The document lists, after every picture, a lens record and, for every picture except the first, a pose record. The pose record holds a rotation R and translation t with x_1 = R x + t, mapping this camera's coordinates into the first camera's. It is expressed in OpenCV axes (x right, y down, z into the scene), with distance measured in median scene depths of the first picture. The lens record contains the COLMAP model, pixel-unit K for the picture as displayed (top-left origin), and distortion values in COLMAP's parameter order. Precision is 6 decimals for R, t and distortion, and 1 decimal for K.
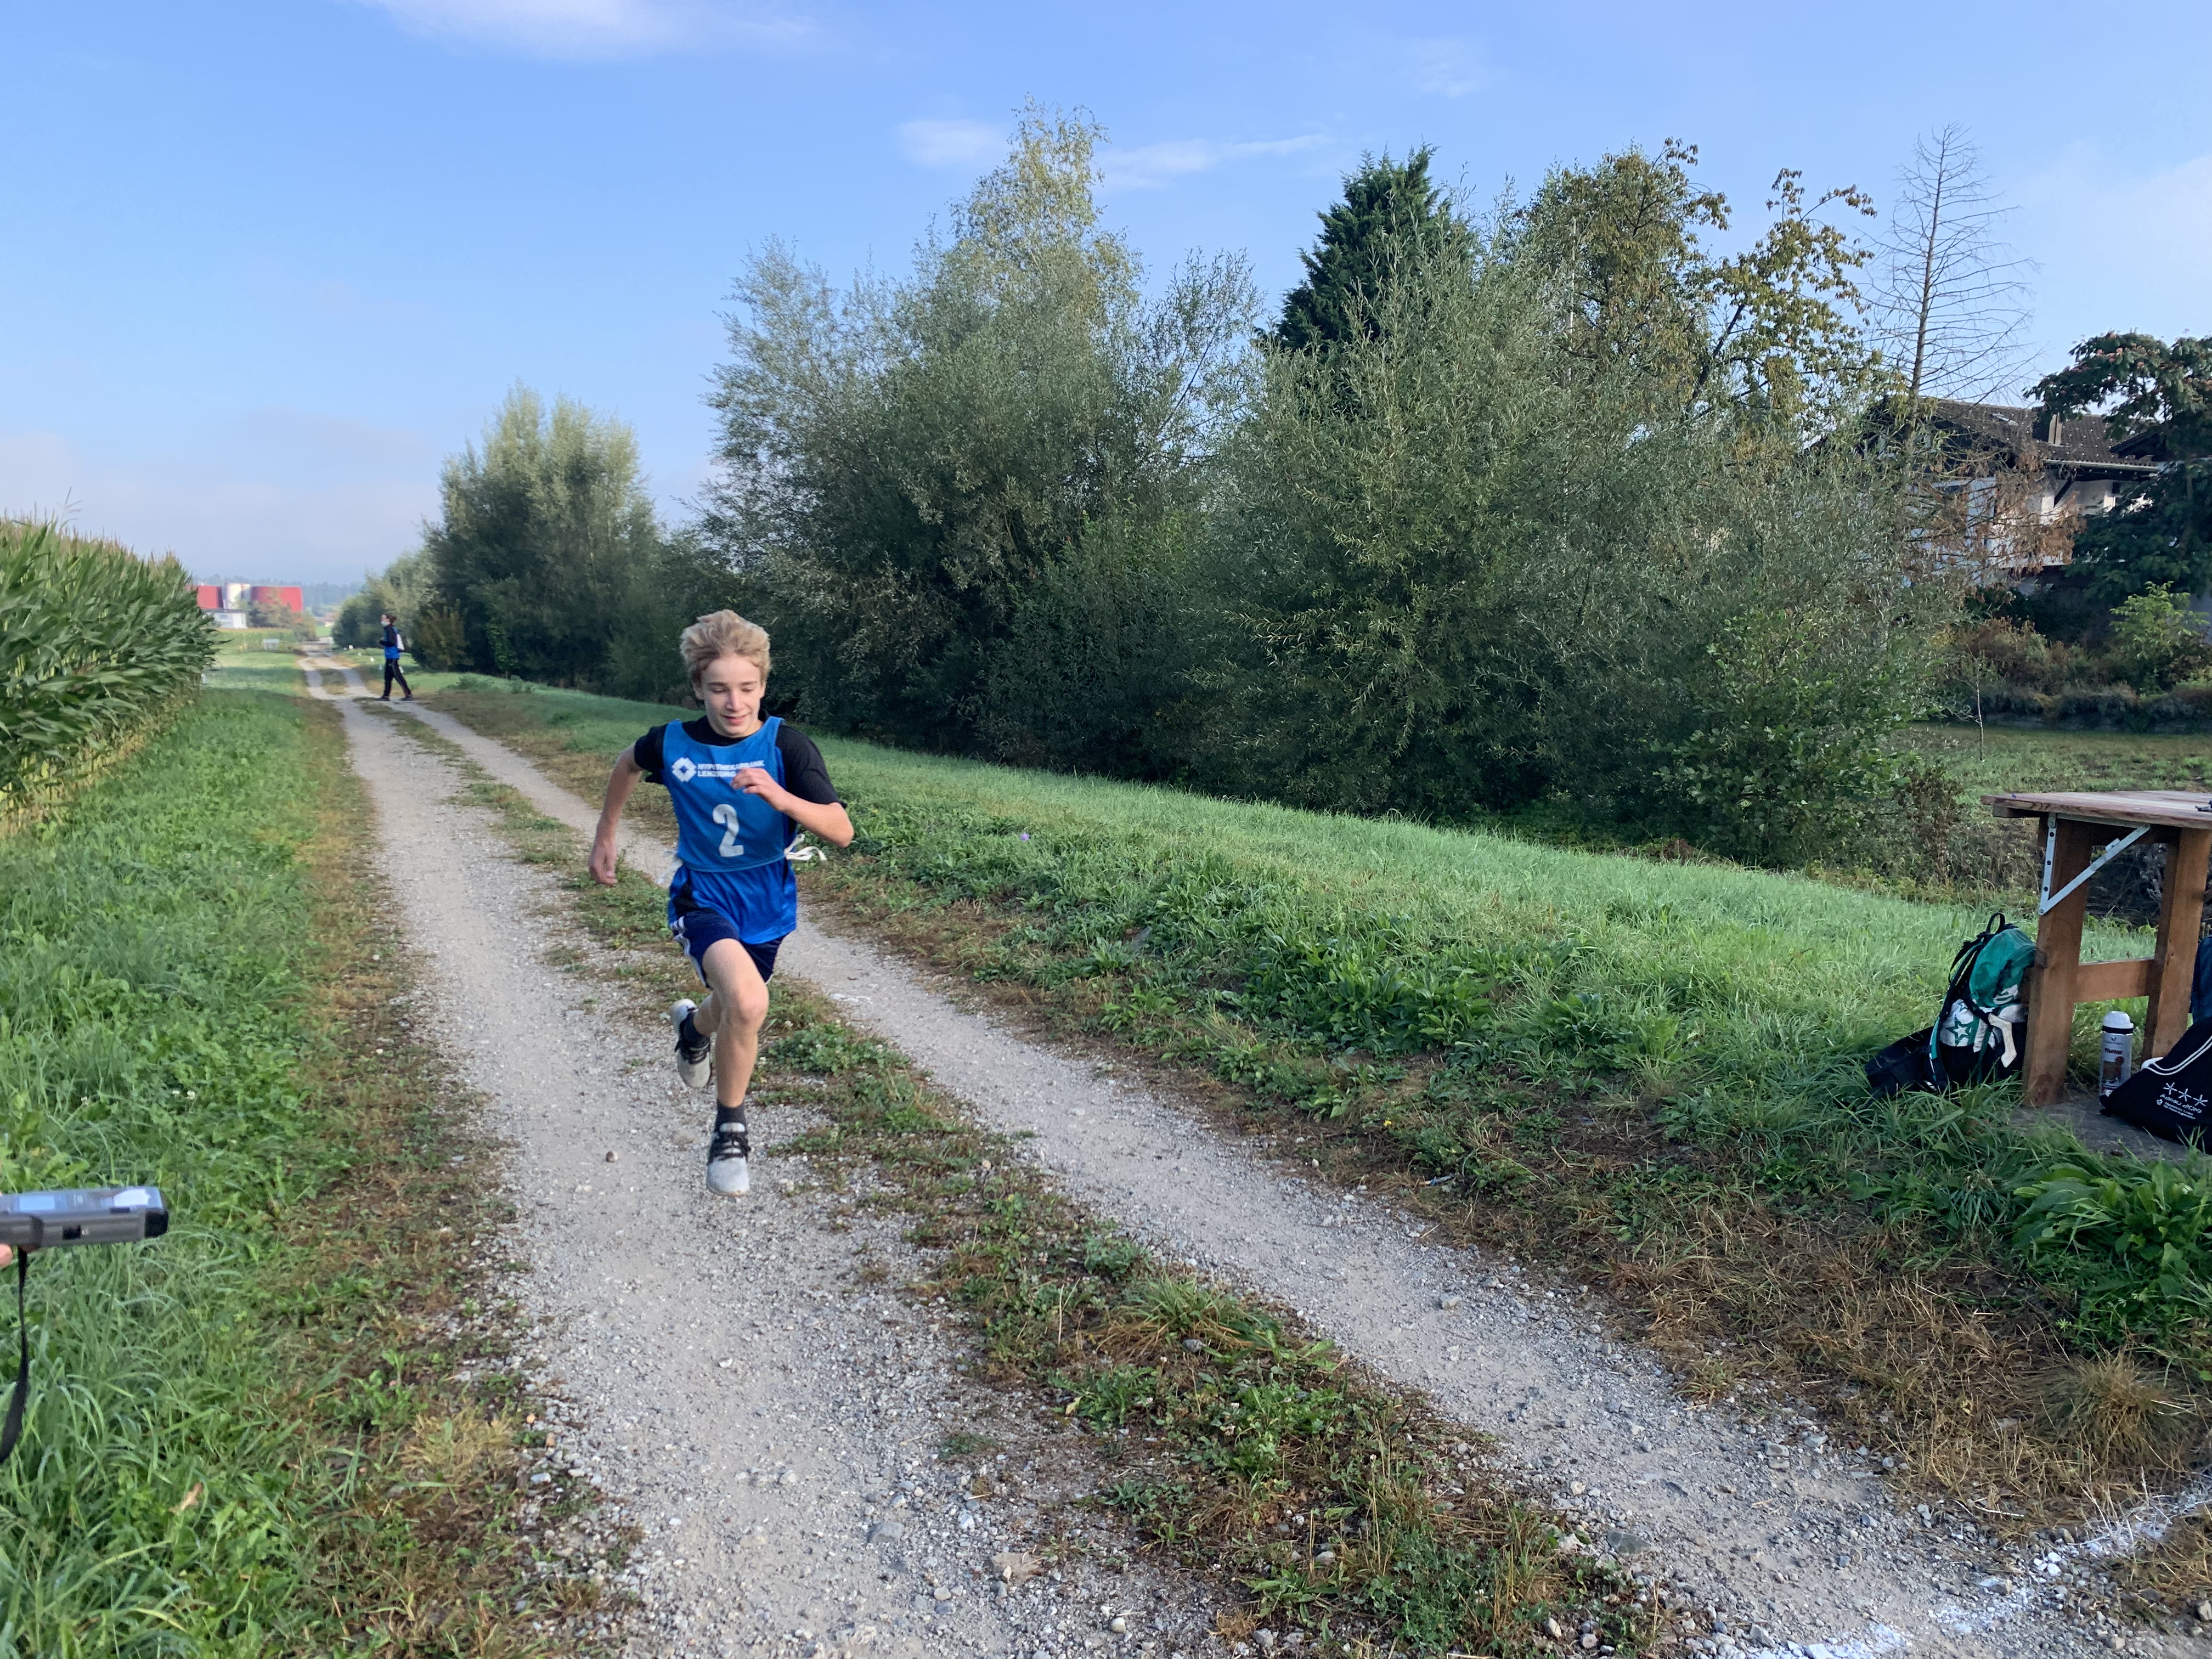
lens RADIAL K [[1687.5, 0, 1131.1], [0, 1687.5, 860.4], [0, 0, 1]] dist [0.009729, 0.001854]
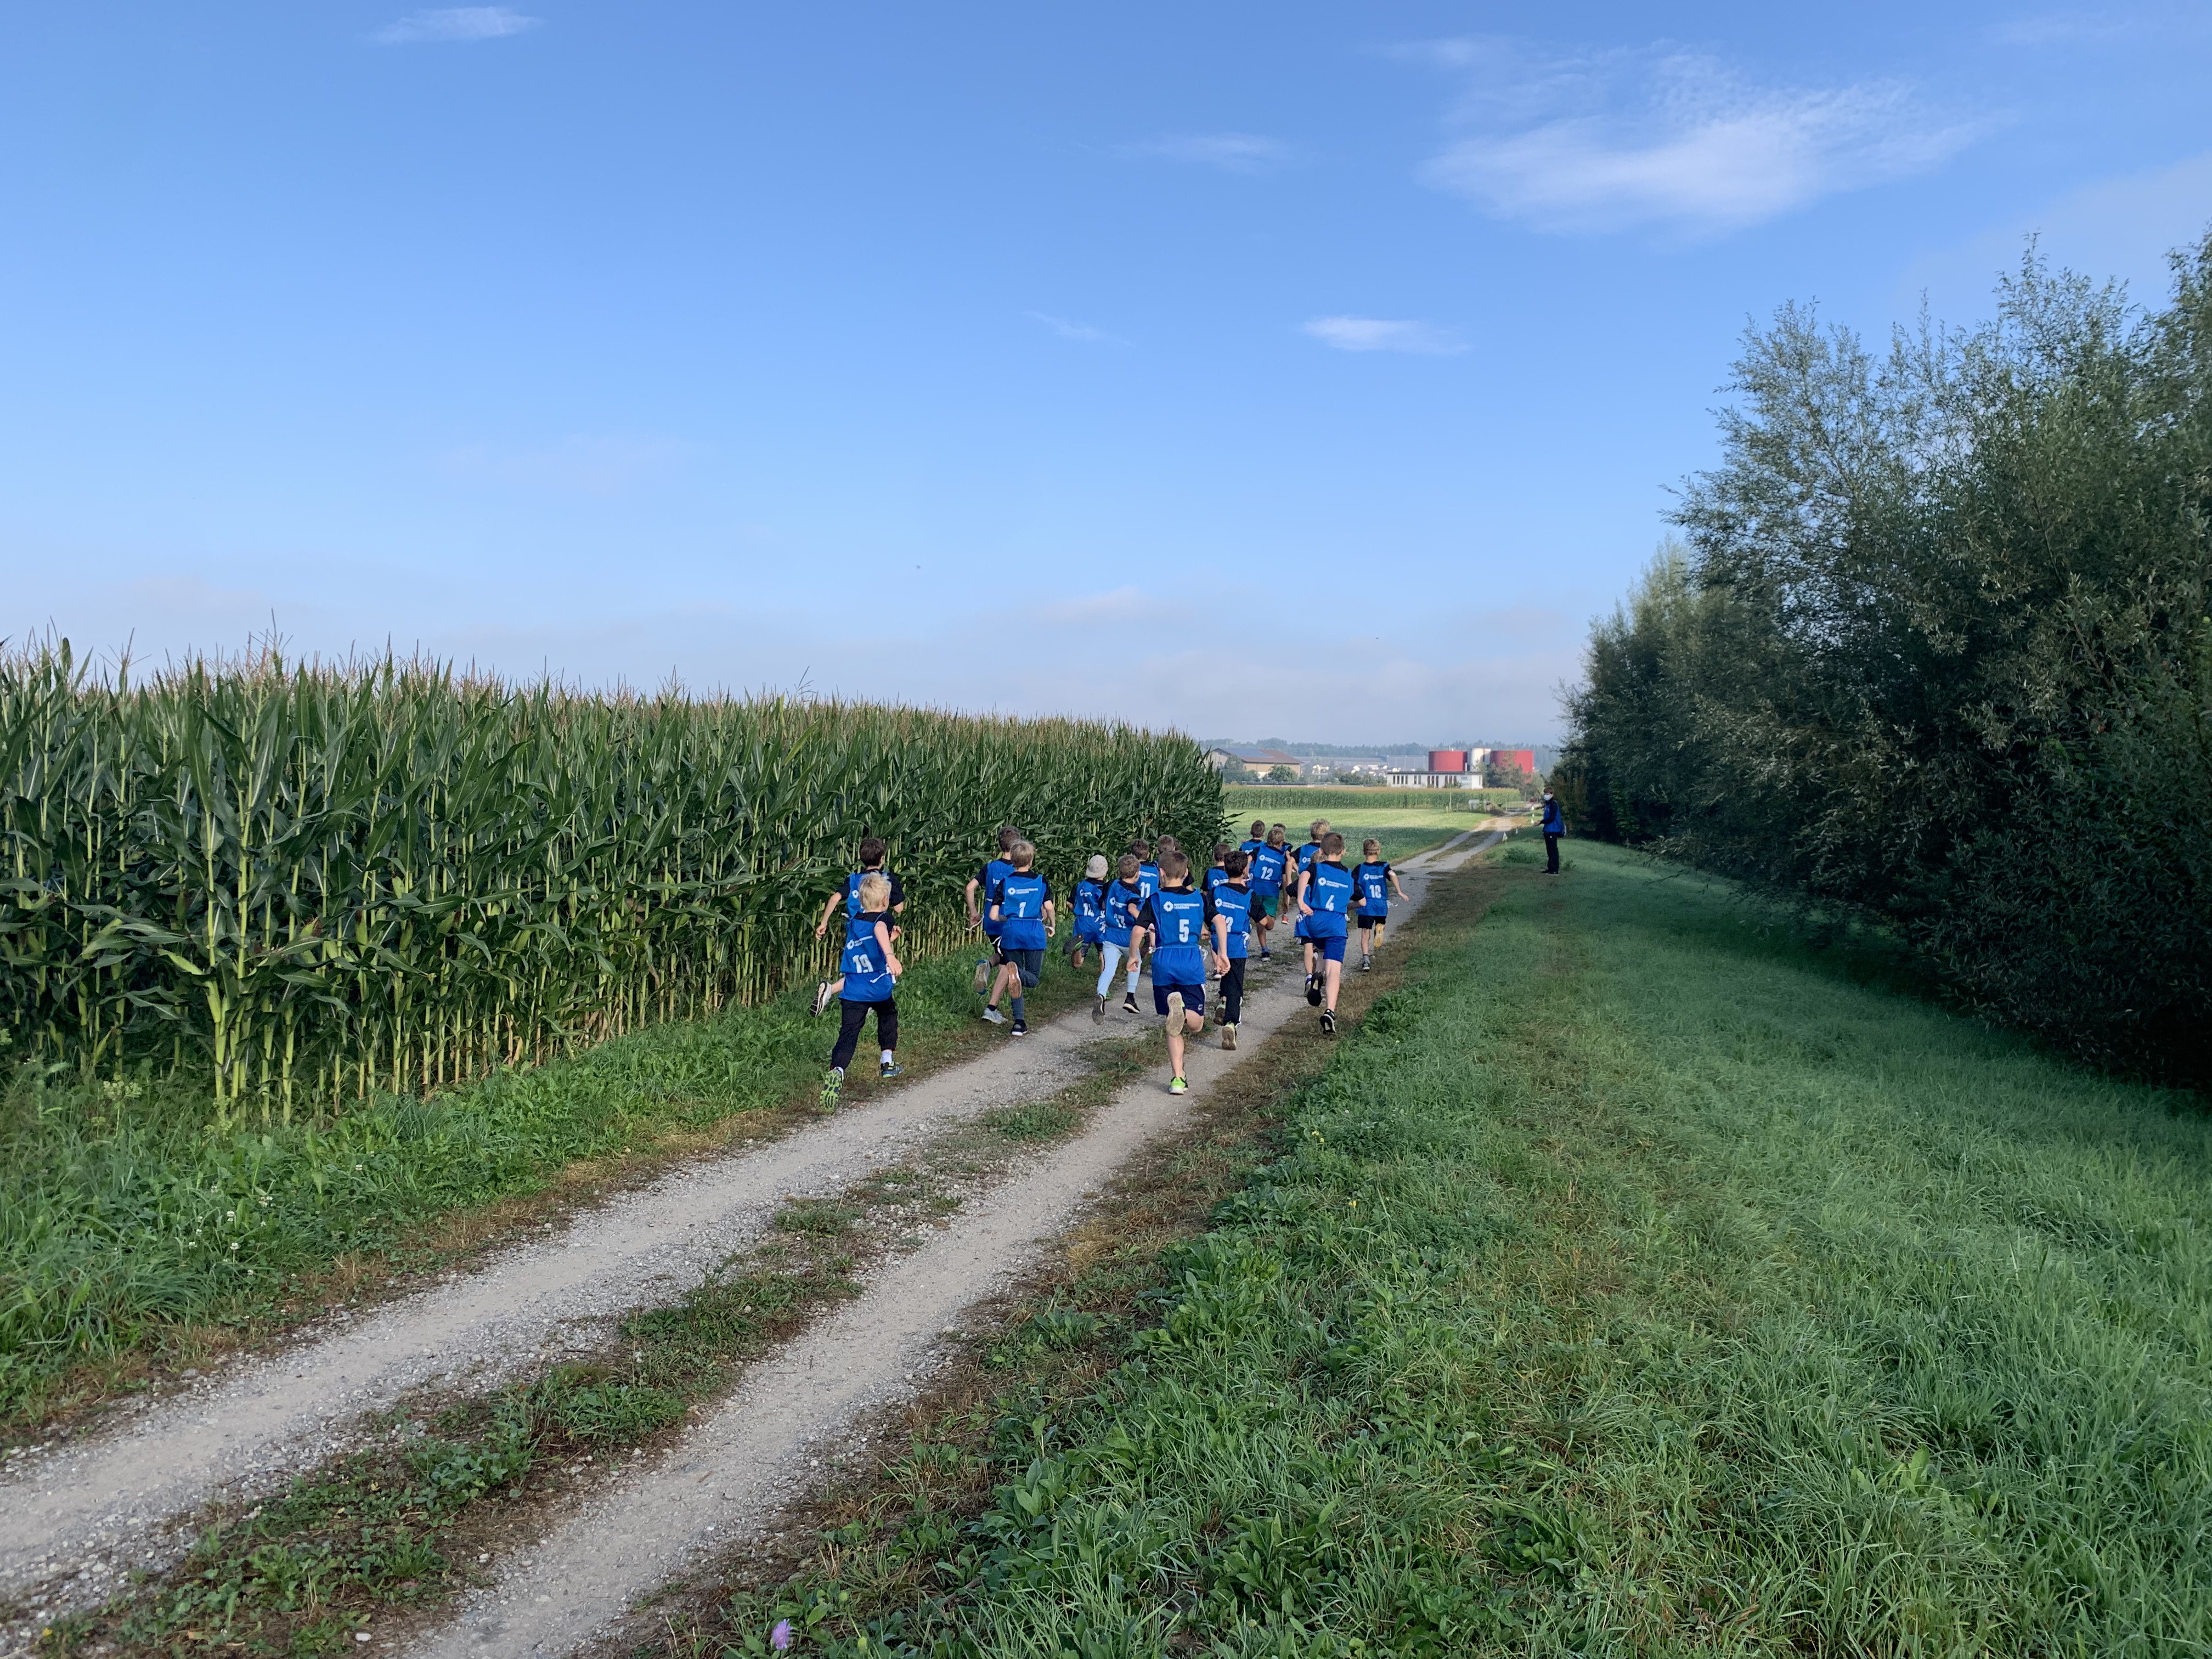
lens RADIAL K [[1642.1, 0, 1161.4], [0, 1642.1, 895.7], [0, 0, 1]] dist [-0.013188, 0.002947]
pose [[0.769422, 0.028465, -0.638106, 0.417246], [-0.070740, 0.996658, -0.040838, -0.371599], [0.634812, 0.076561, 0.768864, 2.110816]]
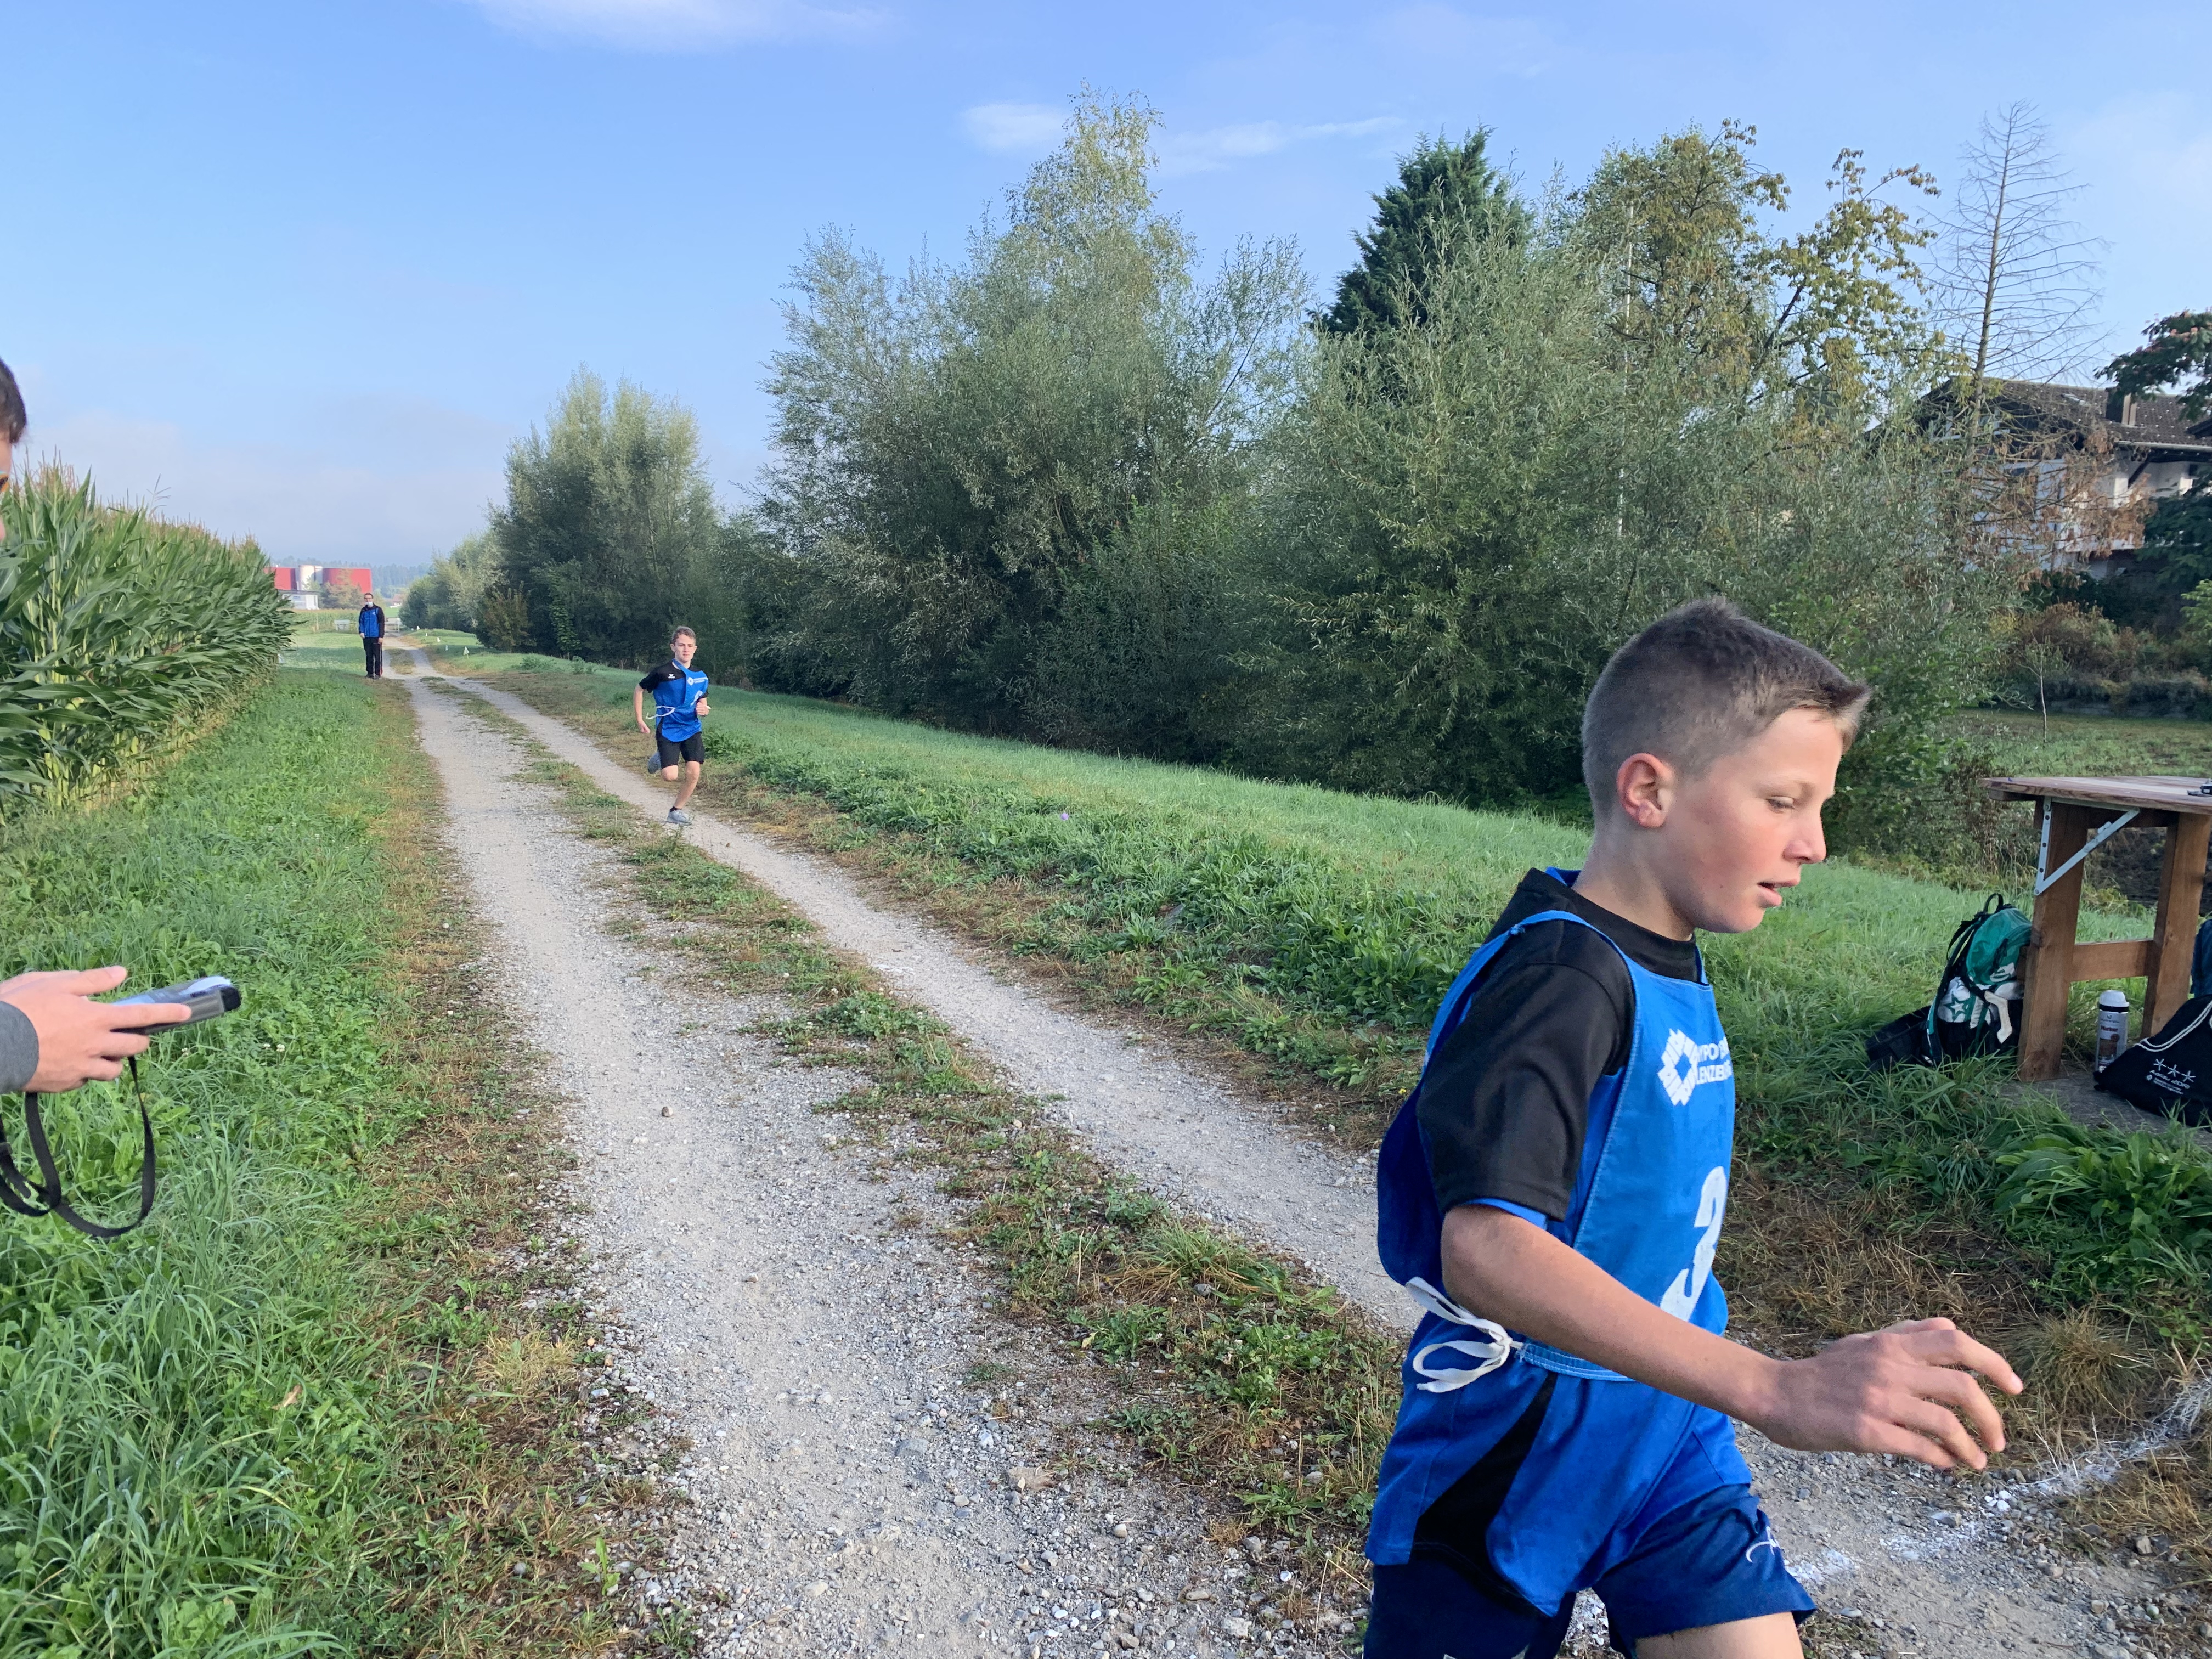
lens RADIAL K [[1692.3, 0, 1108.2], [0, 1692.3, 834.9], [0, 0, 1]] dist [0.002067, 0.009108]
pose [[0.999003, 0.007968, -0.043935, 0.015684], [-0.008174, 0.999956, -0.004511, 0.004109], [0.043897, 0.004866, 0.999024, -0.052155]]
